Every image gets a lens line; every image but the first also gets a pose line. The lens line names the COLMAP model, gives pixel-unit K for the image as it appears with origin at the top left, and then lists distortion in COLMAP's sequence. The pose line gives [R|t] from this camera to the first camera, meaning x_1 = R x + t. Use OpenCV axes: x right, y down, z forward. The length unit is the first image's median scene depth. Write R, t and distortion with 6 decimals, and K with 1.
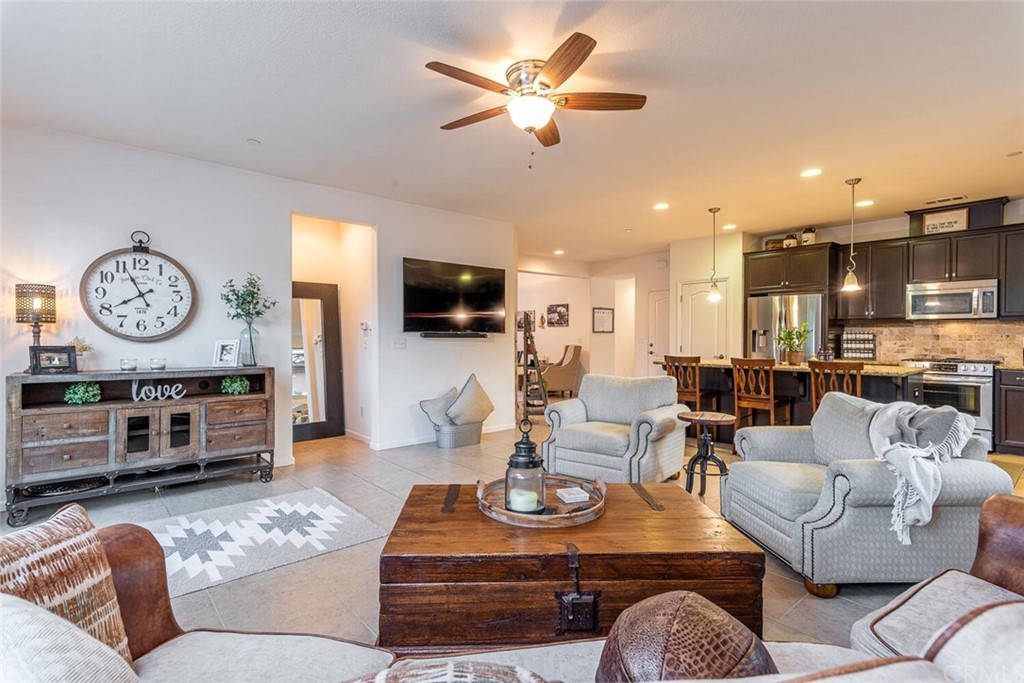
lens RADIAL K [[507.7, 0, 512.0], [0, 507.7, 341.5], [0, 0, 1]] dist [0.013896, 0.000273]
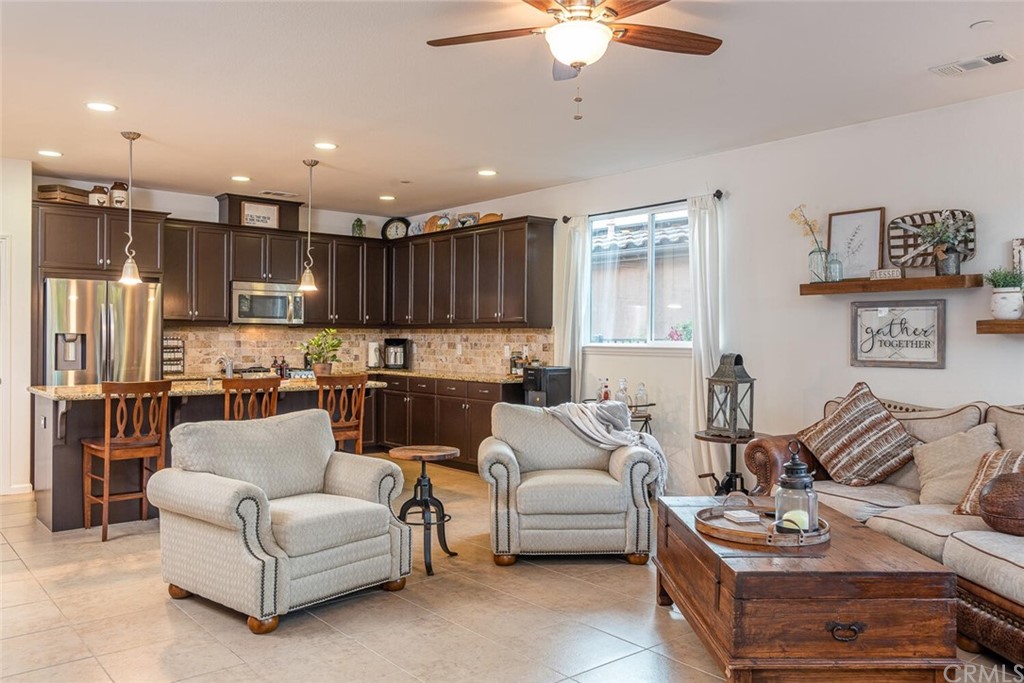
lens RADIAL K [[807.0, 0, 512.0], [0, 807.0, 341.5], [0, 0, 1]] dist [-0.000237, -0.002309]
pose [[-0.002591, -0.008091, 0.999964, -0.547144], [0.004862, 0.999955, 0.008103, -0.021290], [-0.999985, 0.004882, -0.002551, 0.544760]]
